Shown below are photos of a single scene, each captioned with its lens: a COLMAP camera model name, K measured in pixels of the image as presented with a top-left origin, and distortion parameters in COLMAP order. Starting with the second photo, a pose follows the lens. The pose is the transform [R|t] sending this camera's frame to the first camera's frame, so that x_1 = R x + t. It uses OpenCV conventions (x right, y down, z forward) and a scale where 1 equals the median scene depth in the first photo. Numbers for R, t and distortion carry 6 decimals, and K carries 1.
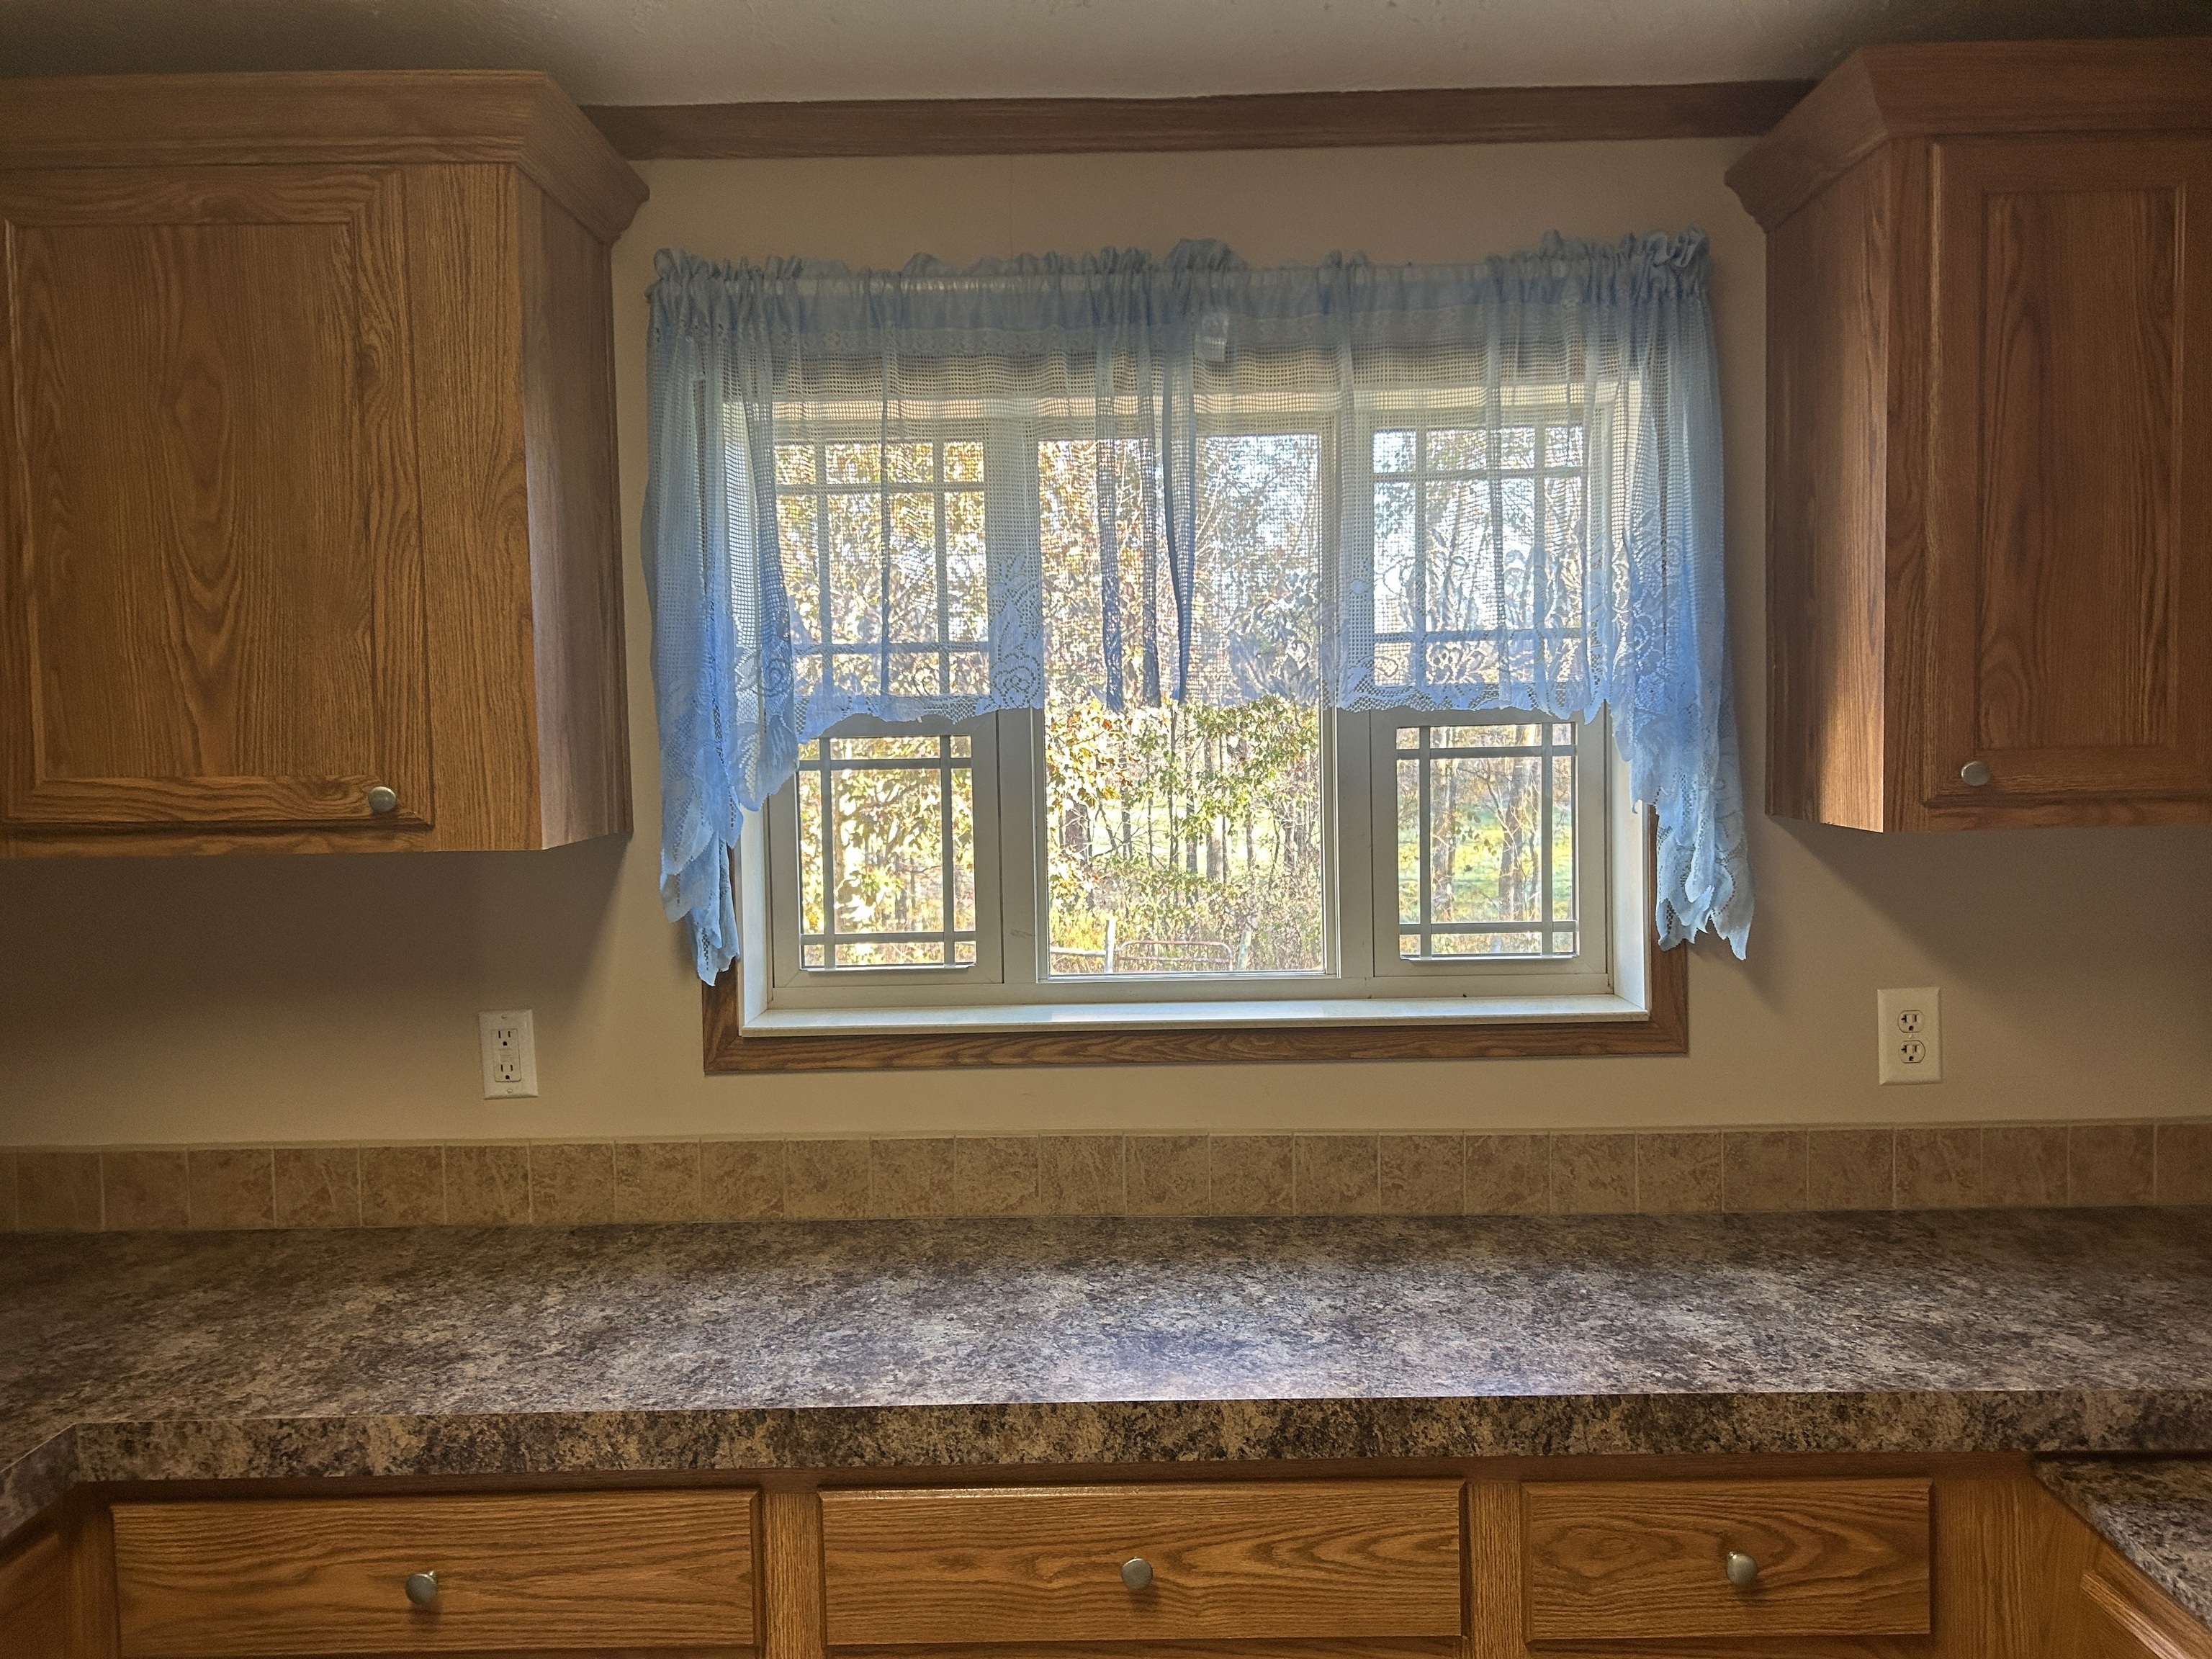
lens RADIAL K [[1638.4, 0, 1106.6], [0, 1638.4, 815.5], [0, 0, 1]] dist [0.045047, -0.047370]
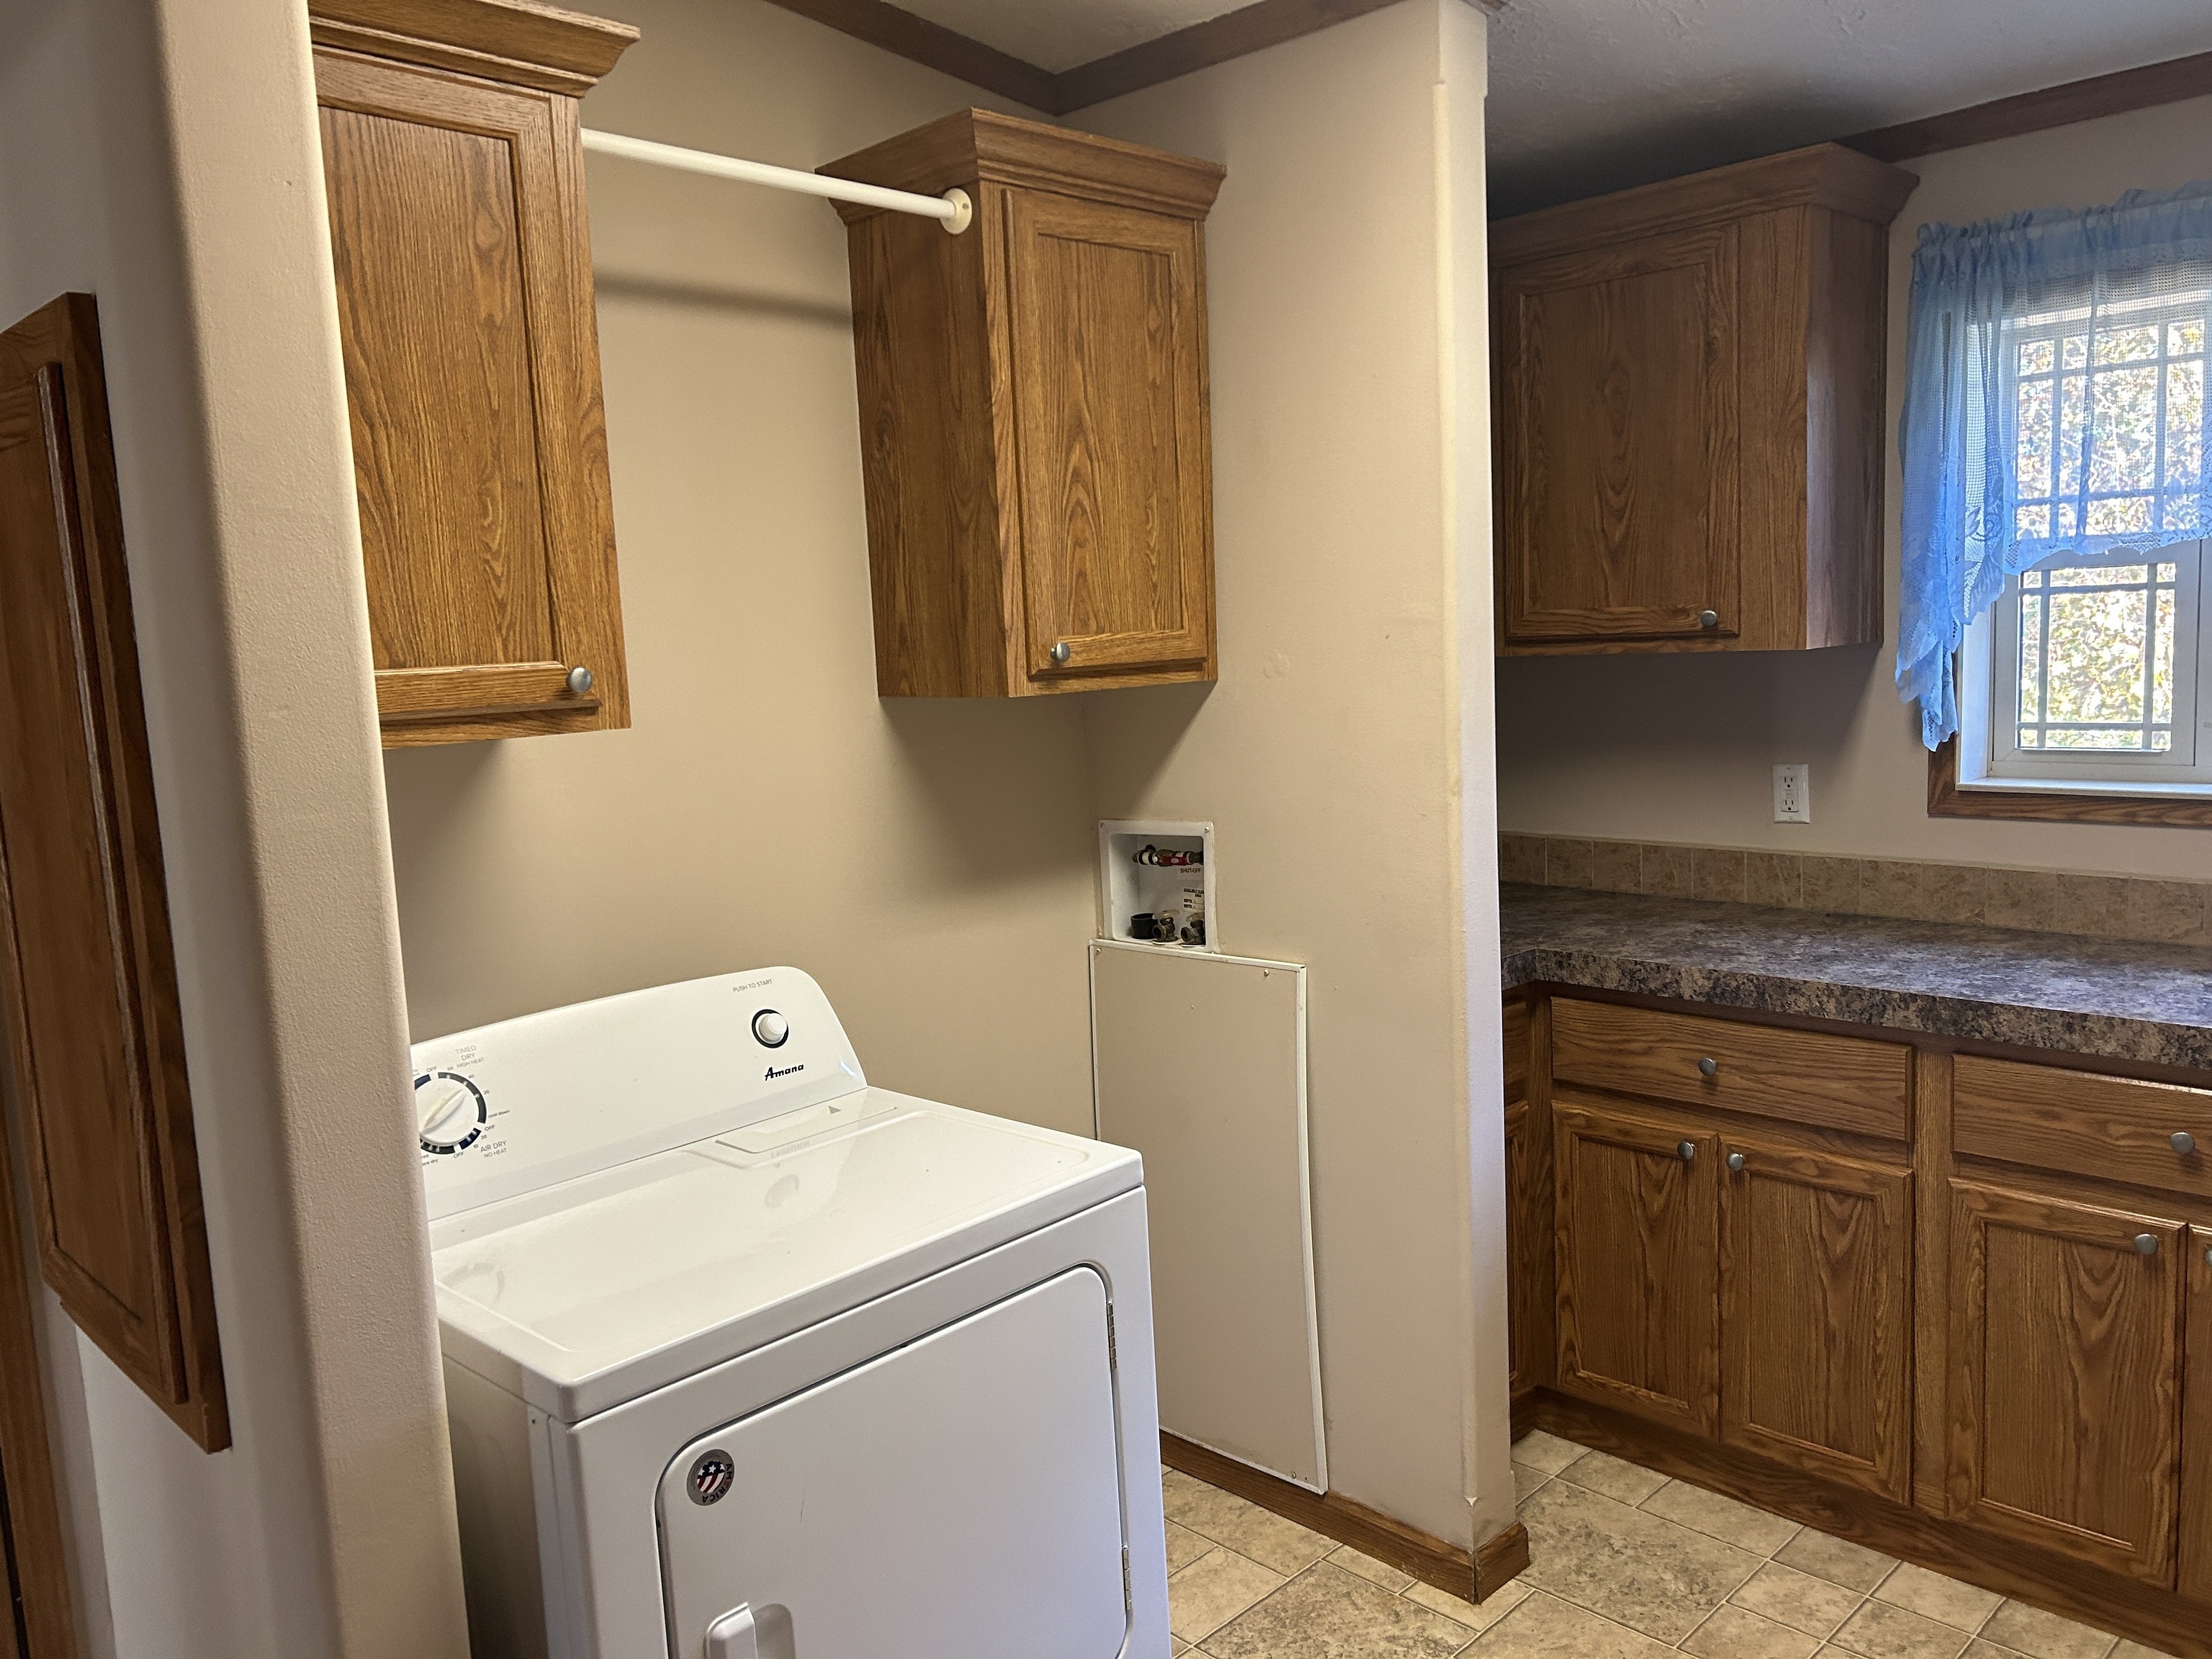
lens RADIAL K [[1664.8, 0, 1106.0], [0, 1664.8, 829.5], [0, 0, 1]] dist [0.055720, -0.061766]
pose [[0.700548, 0.071969, -0.709967, 0.335106], [-0.007349, 0.995576, 0.093669, 0.046897], [0.713567, -0.060402, 0.697978, -0.595399]]
